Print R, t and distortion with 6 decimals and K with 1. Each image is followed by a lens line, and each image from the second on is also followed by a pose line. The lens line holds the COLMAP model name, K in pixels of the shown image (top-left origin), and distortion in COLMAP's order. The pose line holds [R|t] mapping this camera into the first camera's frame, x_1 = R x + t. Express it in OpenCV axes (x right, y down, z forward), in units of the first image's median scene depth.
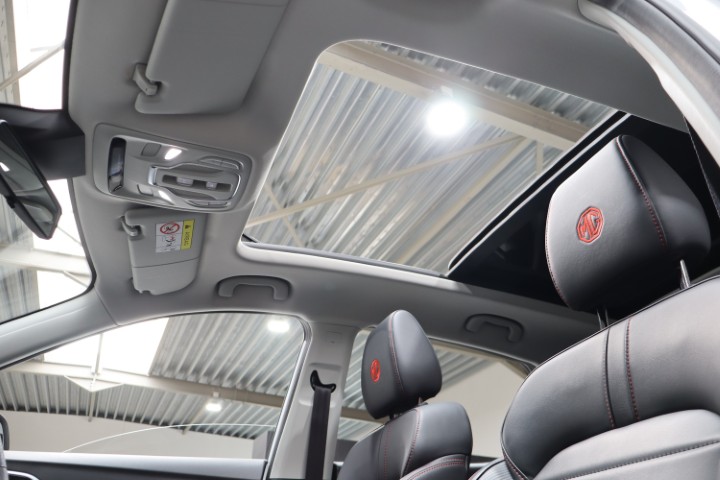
lens RADIAL K [[616.3, 0, 360.6], [0, 616.3, 227.5], [0, 0, 1]] dist [0.006377, -0.001586]
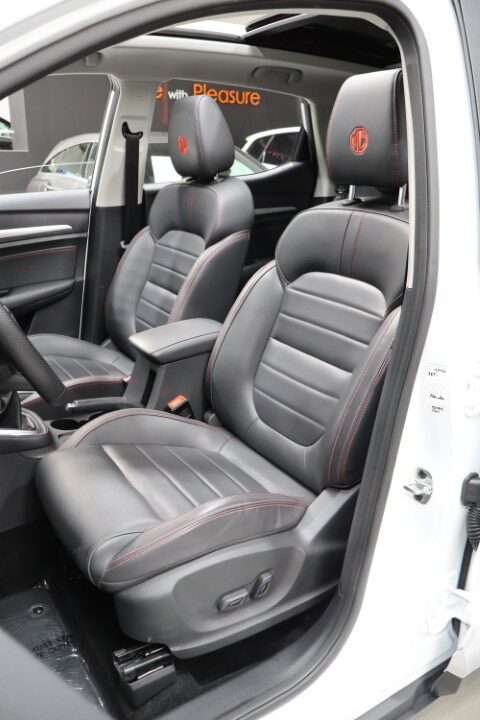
lens RADIAL K [[616.3, 0, 240.0], [0, 616.3, 360.0], [0, 0, 1]] dist [0.006377, -0.001586]
pose [[0.982414, -0.065560, 0.174825, -0.094607], [-0.089093, 0.658262, 0.747498, -0.369294], [-0.164087, -0.749929, 0.640845, -0.130218]]
